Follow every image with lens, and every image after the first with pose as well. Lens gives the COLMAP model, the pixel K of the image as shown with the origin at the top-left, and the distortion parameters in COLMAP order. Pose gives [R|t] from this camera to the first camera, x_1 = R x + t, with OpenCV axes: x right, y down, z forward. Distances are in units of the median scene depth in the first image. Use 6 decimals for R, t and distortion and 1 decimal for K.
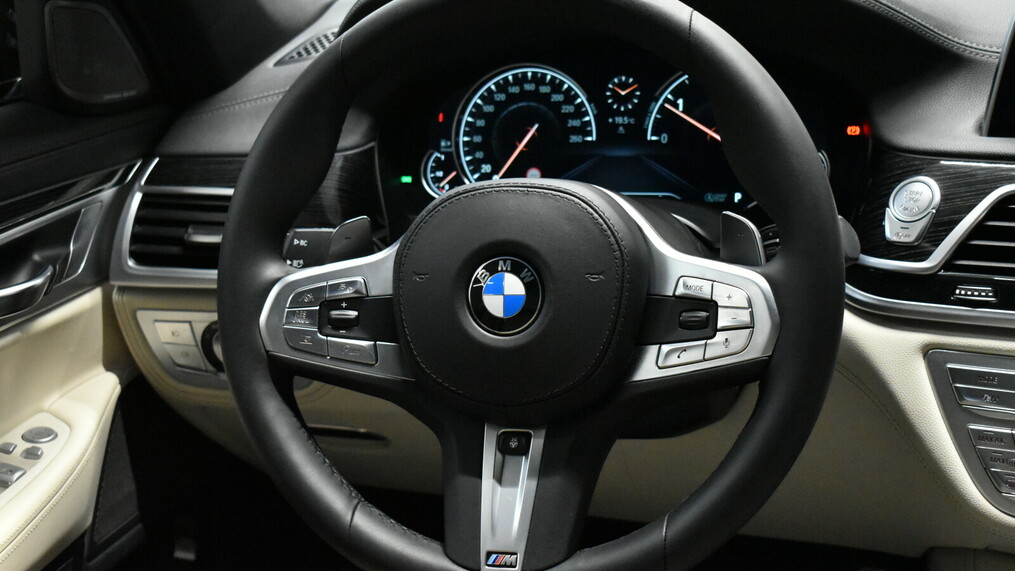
lens RADIAL K [[1739.5, 0, 508.5], [0, 1739.5, 278.0], [0, 0, 1]] dist [-0.031783, 0.000000]
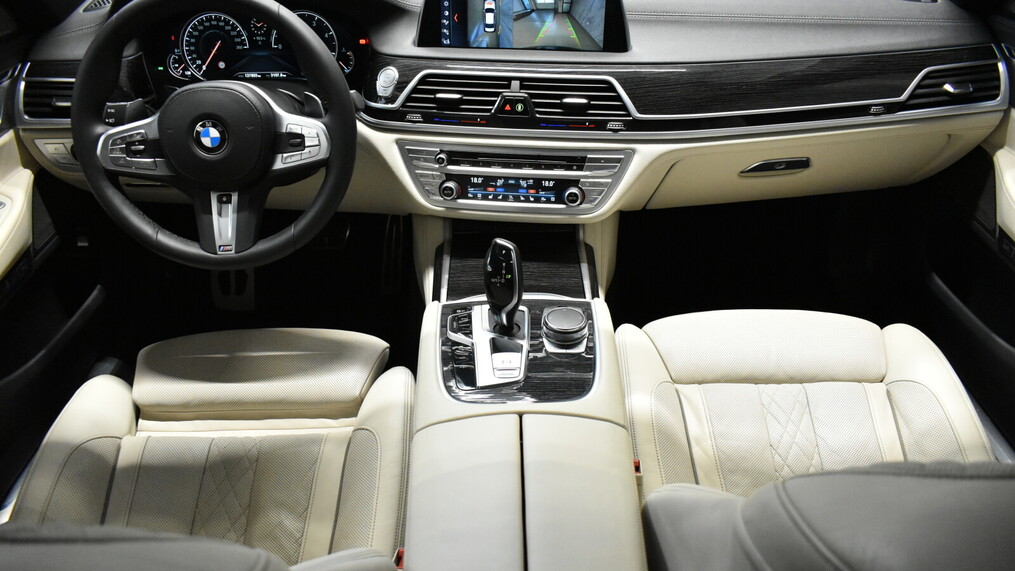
lens RADIAL K [[777.2, 0, 508.7], [0, 777.2, 285.8], [0, 0, 1]] dist [-0.014933, 0.005064]
pose [[0.947154, -0.129283, 0.293573, 0.034998], [0.036546, 0.952719, 0.301647, -0.076601], [-0.318690, -0.274977, 0.907097, -0.090571]]
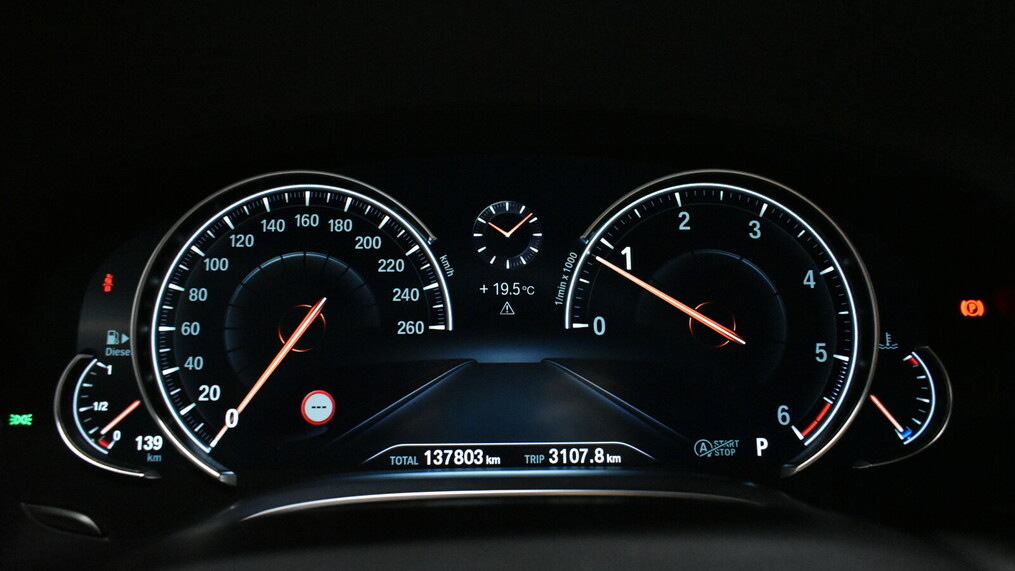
lens RADIAL K [[777.2, 0, 498.1], [0, 777.2, 278.2], [0, 0, 1]] dist [-0.014933, 0.005064]
pose [[0.939861, 0.011673, 0.341356, -0.011881], [0.031445, 0.992214, -0.120509, -0.067662], [-0.340105, 0.123996, 0.932177, 0.799138]]
